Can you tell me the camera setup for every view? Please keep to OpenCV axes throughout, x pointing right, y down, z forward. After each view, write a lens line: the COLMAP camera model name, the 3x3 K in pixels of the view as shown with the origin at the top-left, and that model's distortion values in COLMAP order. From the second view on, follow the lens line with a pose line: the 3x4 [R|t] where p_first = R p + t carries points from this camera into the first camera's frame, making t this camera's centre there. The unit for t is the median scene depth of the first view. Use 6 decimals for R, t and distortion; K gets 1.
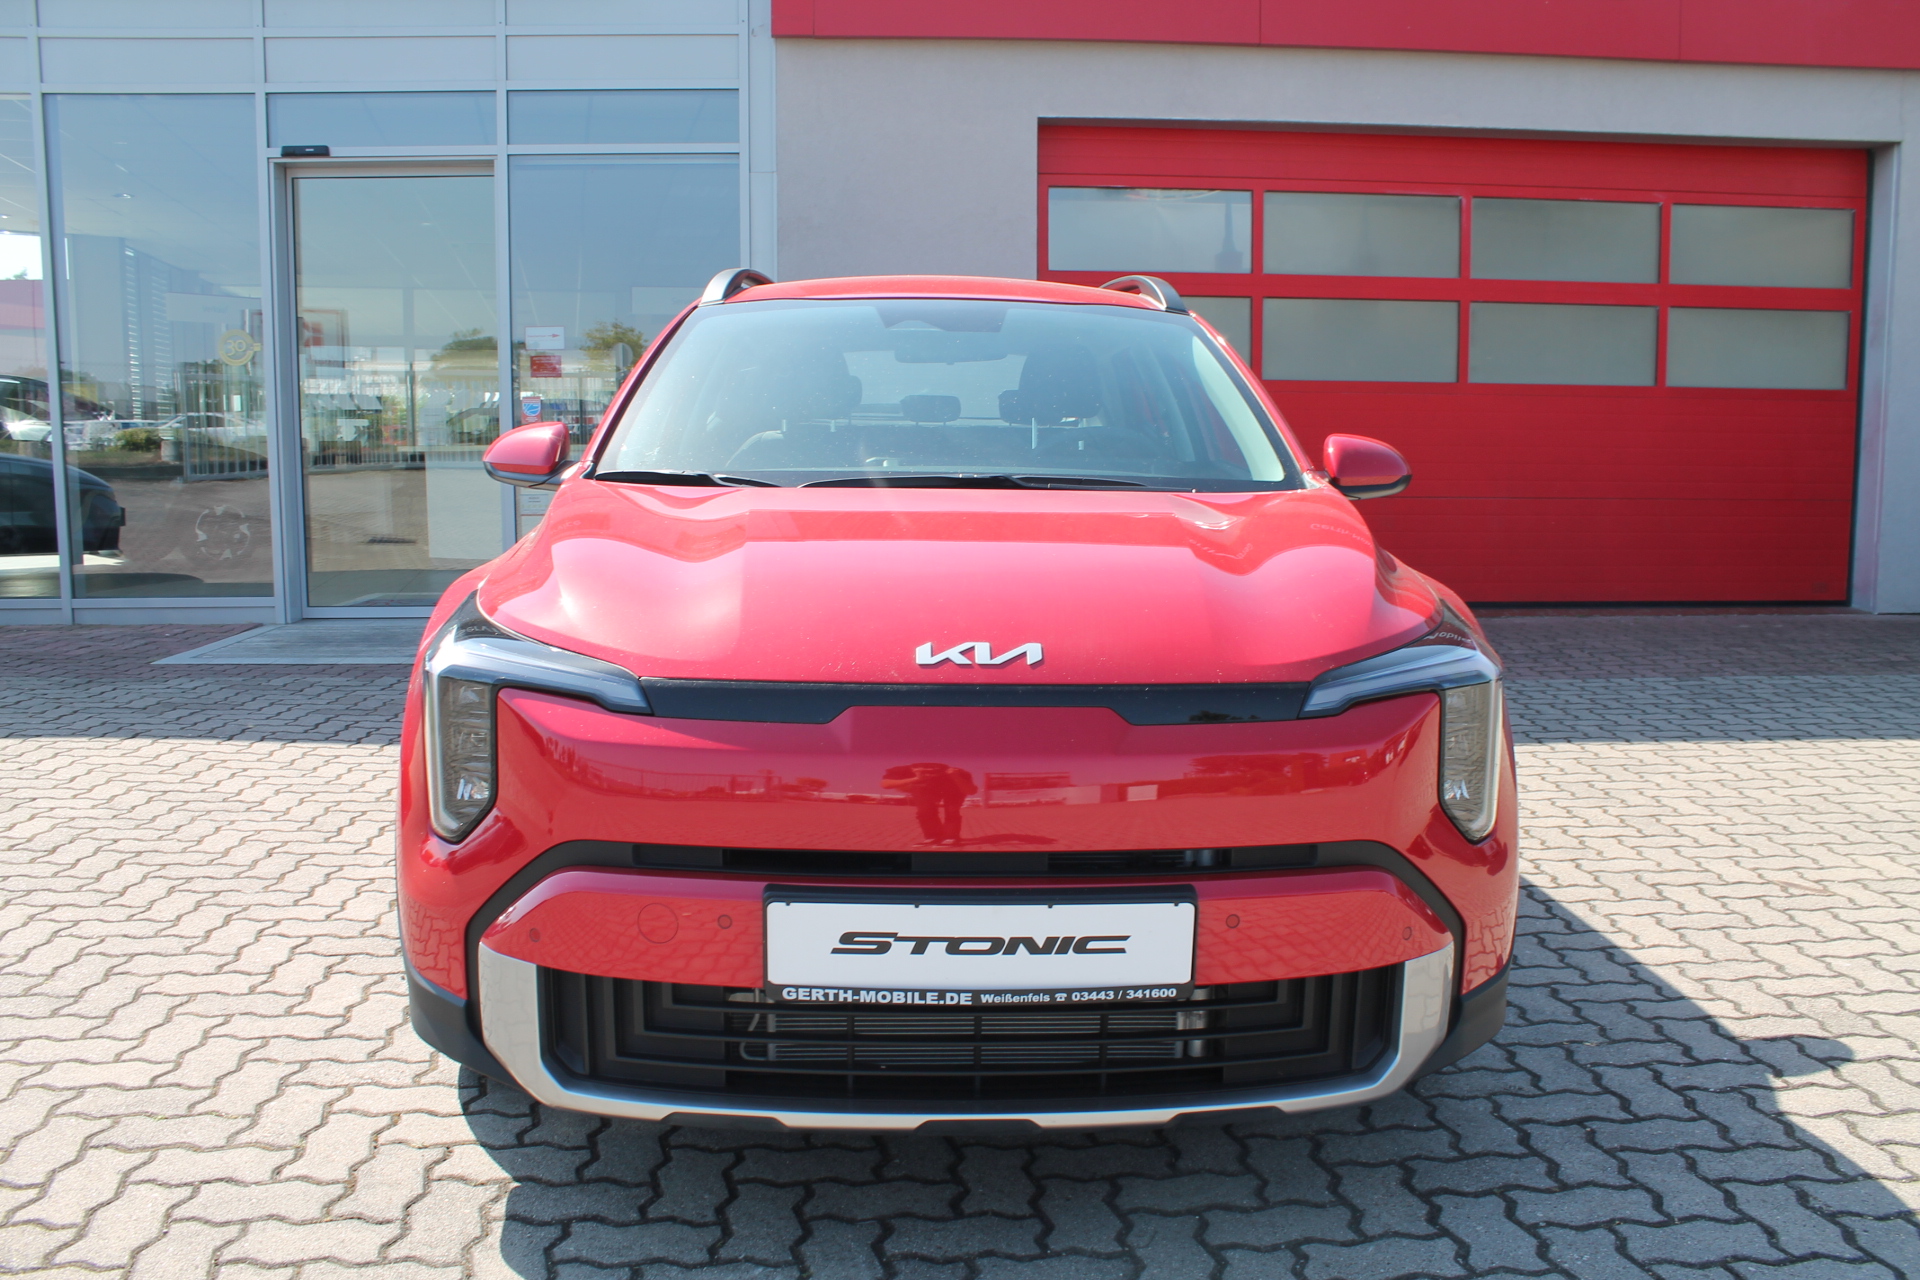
lens RADIAL K [[1609.5, 0, 986.1], [0, 1609.5, 627.0], [0, 0, 1]] dist [-0.176903, 0.159560]
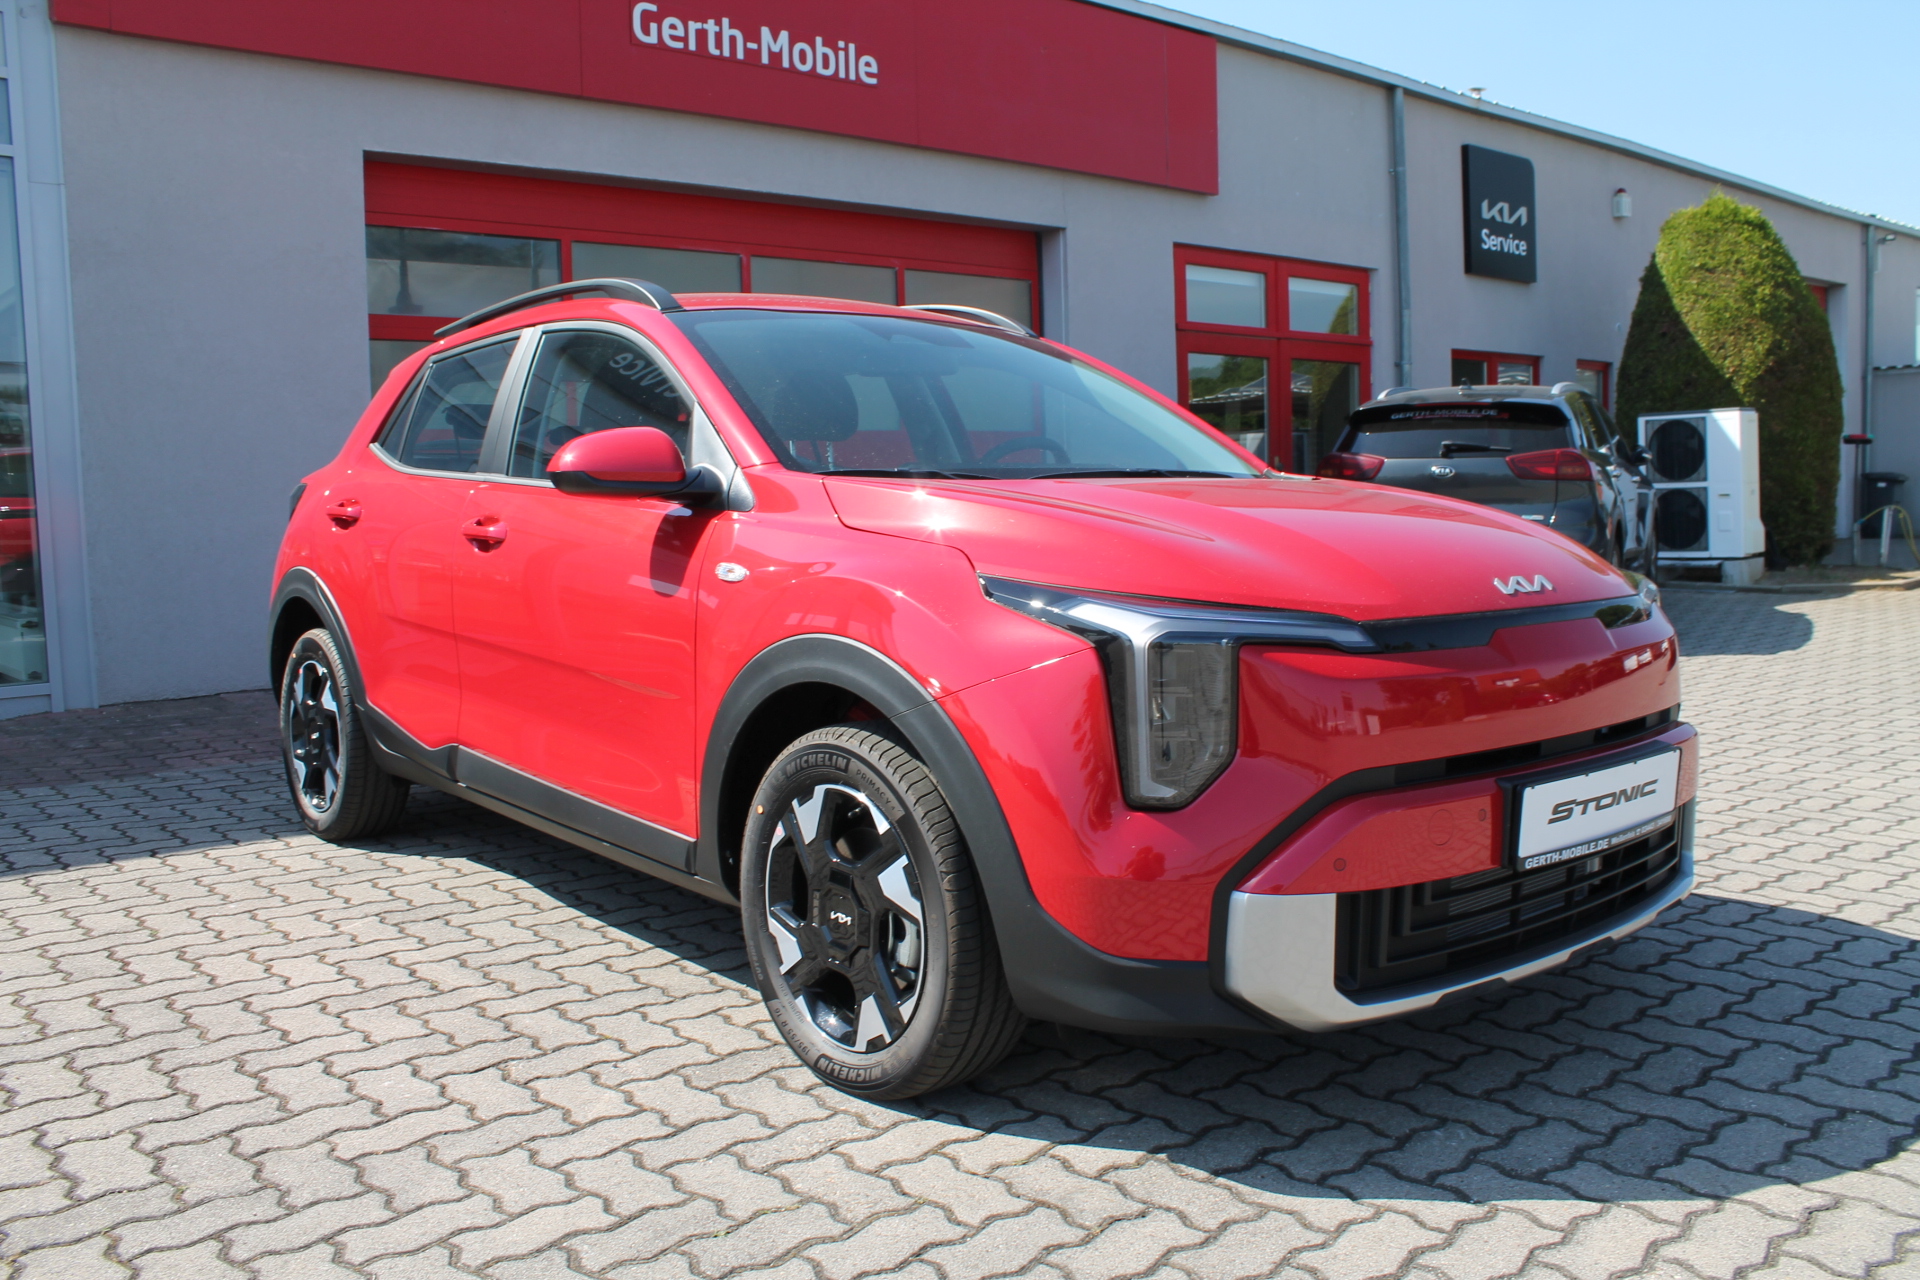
lens RADIAL K [[1609.5, 0, 986.1], [0, 1609.5, 627.0], [0, 0, 1]] dist [-0.176903, 0.159560]
pose [[0.788046, -0.071724, 0.611424, -1.127572], [0.098131, 0.995126, -0.009743, 0.021024], [-0.607745, 0.067677, 0.791243, 0.277942]]
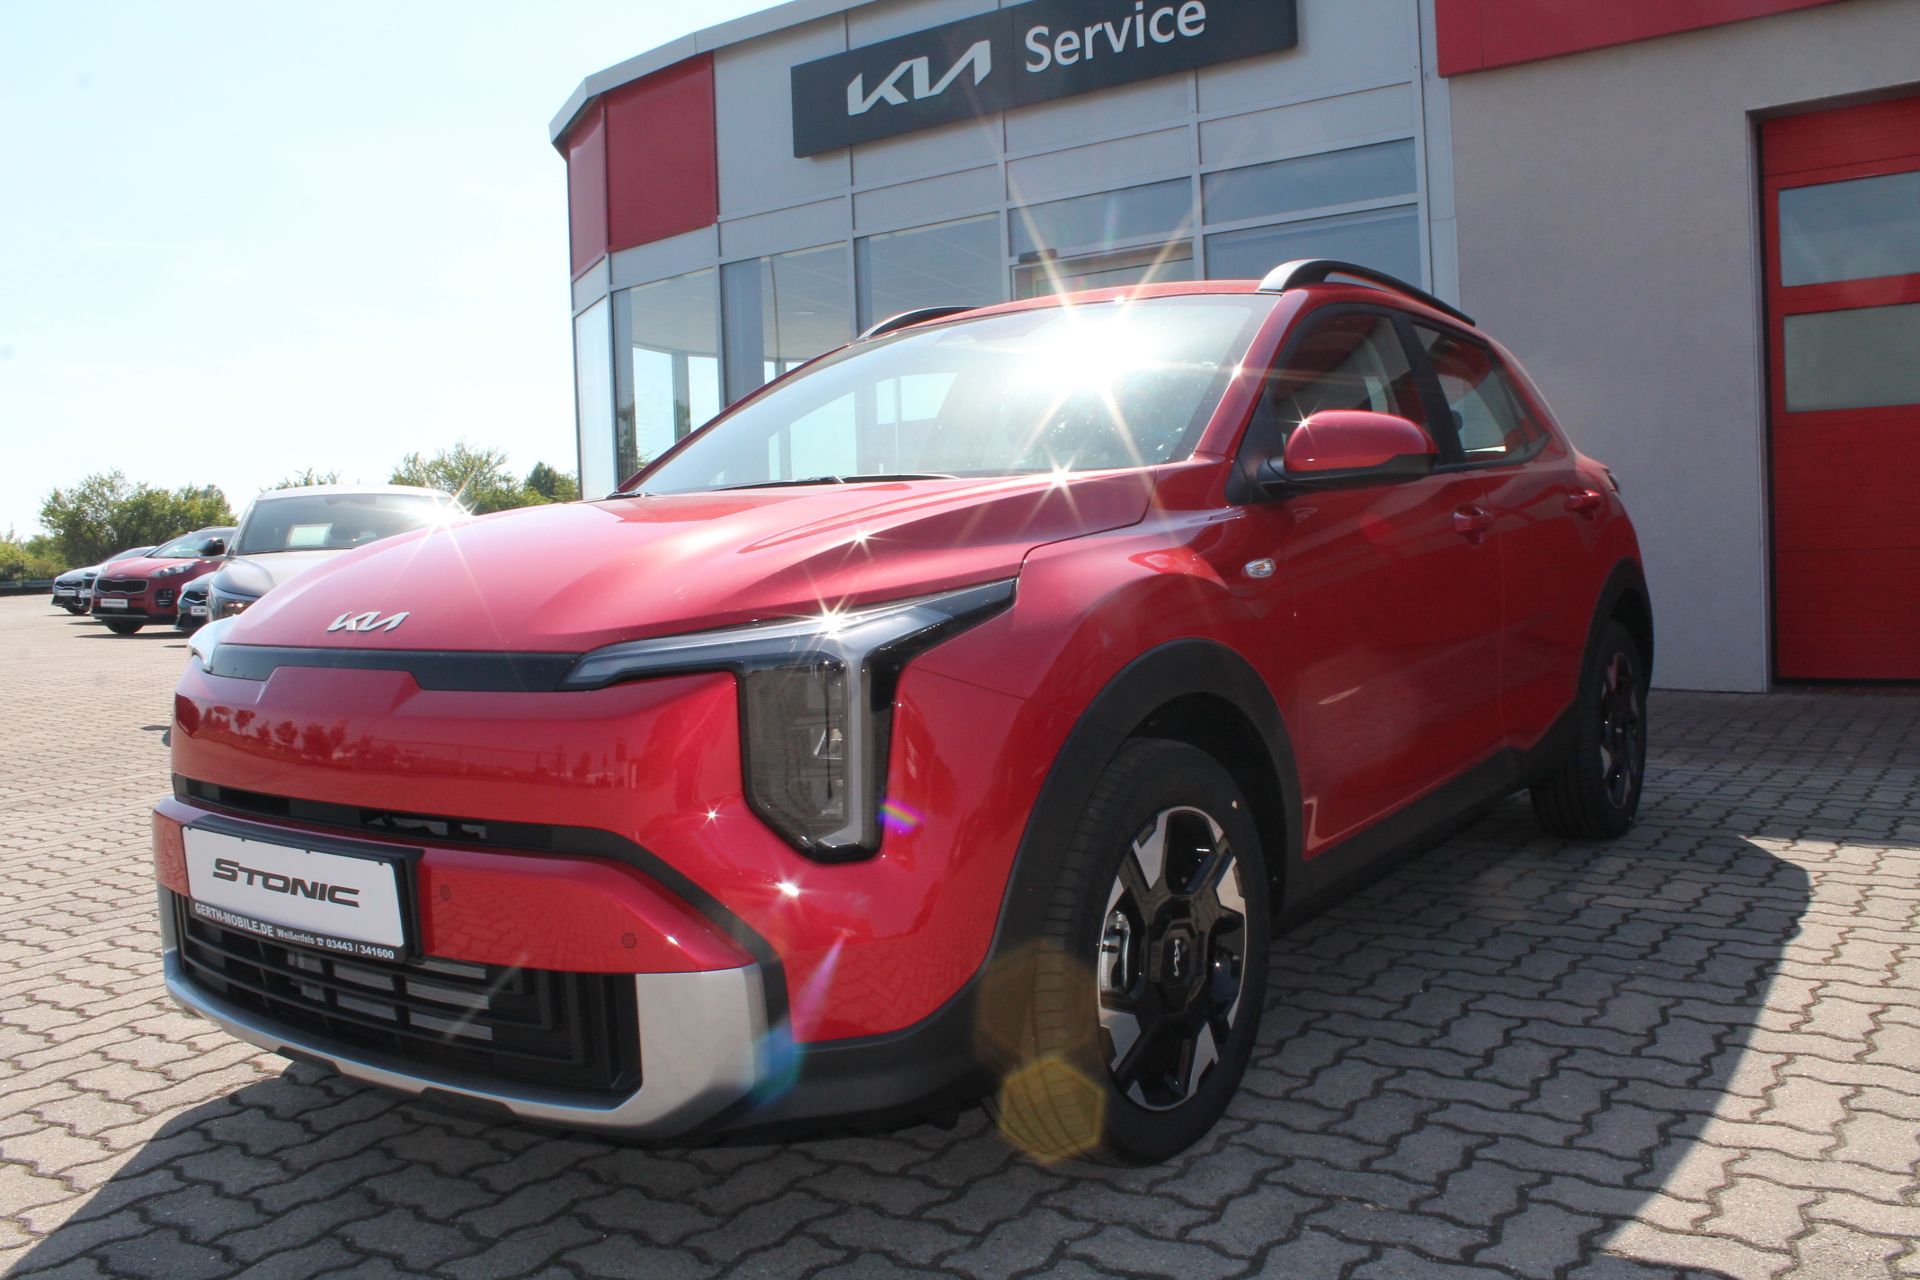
lens RADIAL K [[1610.7, 0, 994.3], [0, 1610.7, 598.5], [0, 0, 1]] dist [-0.138438, 0.080648]
pose [[0.784828, -0.015982, -0.619508, 1.007694], [-0.032229, 0.997262, -0.066557, 0.058434], [0.618875, 0.072202, 0.782164, 0.434964]]
